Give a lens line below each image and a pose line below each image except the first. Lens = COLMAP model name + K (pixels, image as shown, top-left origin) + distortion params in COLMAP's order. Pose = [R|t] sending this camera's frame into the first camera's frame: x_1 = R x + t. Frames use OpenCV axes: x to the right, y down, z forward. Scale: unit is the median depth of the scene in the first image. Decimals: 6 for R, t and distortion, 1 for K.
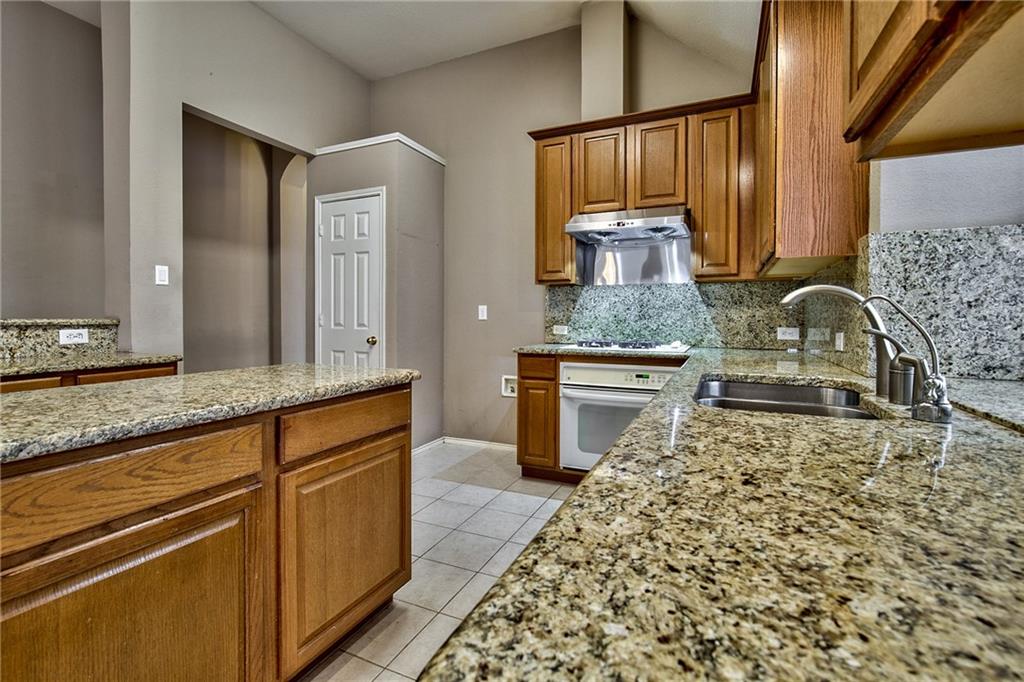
lens RADIAL K [[469.0, 0, 510.3], [0, 469.0, 319.6], [0, 0, 1]] dist [-0.014622, 0.000306]
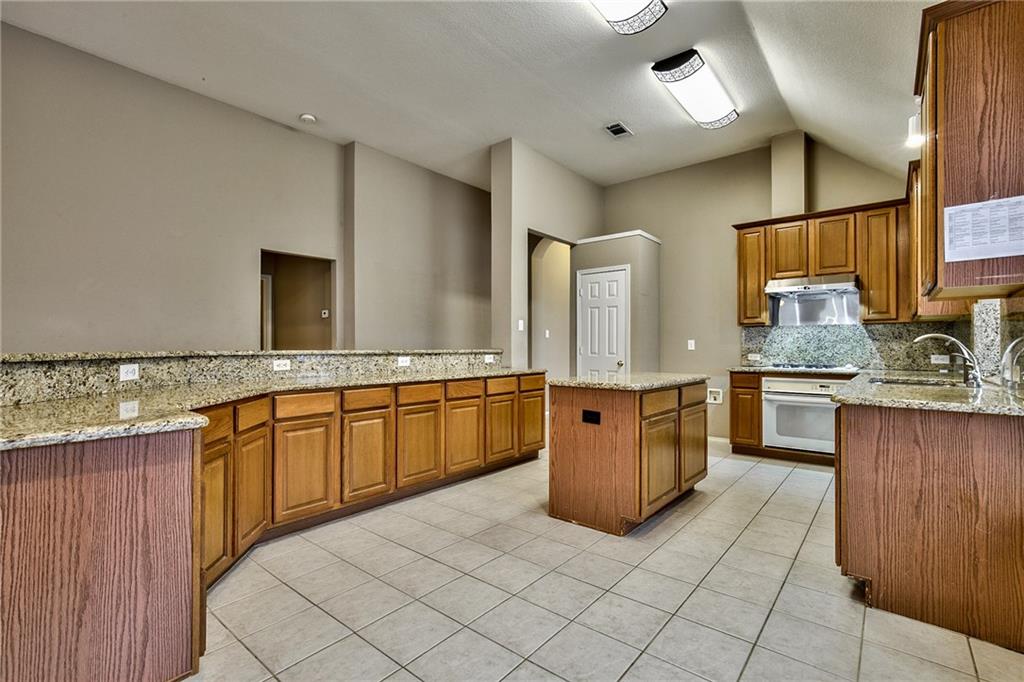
lens RADIAL K [[462.4, 0, 512.0], [0, 462.4, 341.0], [0, 0, 1]] dist [-0.000526, 0.000560]
pose [[0.966110, -0.005669, -0.258067, -0.288485], [0.000580, 0.999804, -0.019790, 0.001086], [0.258128, 0.018970, 0.965924, -0.669924]]
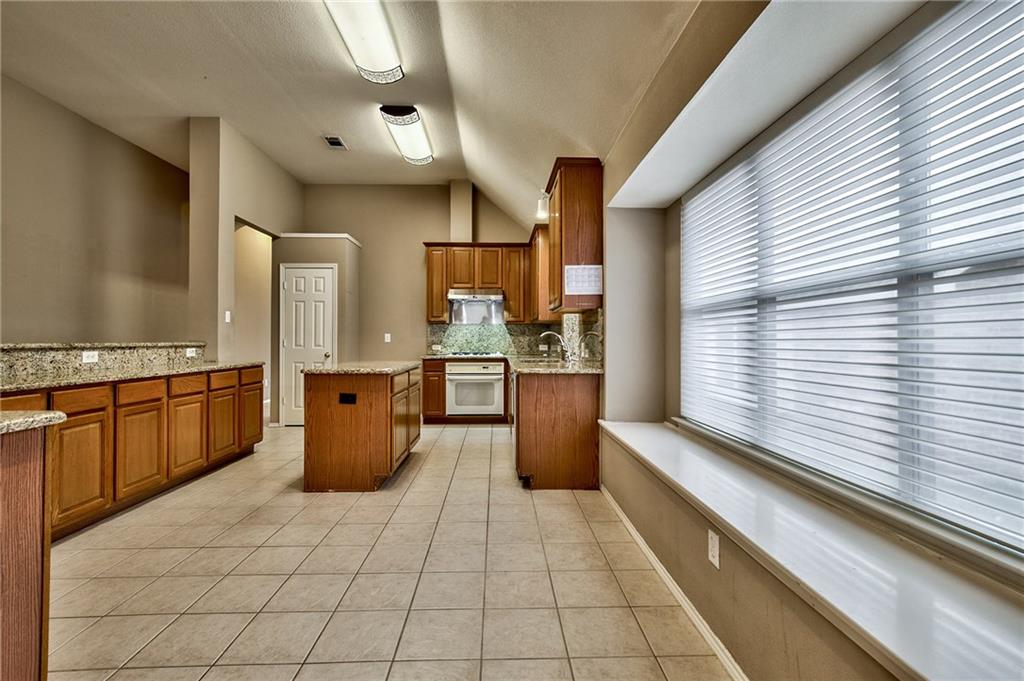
lens RADIAL K [[460.0, 0, 510.4], [0, 460.0, 332.3], [0, 0, 1]] dist [0.000315, 0.000183]
pose [[0.896449, 0.004898, 0.443119, -0.510893], [0.005129, 0.999757, -0.021427, 0.003009], [-0.443116, 0.021481, 0.896207, -0.885387]]
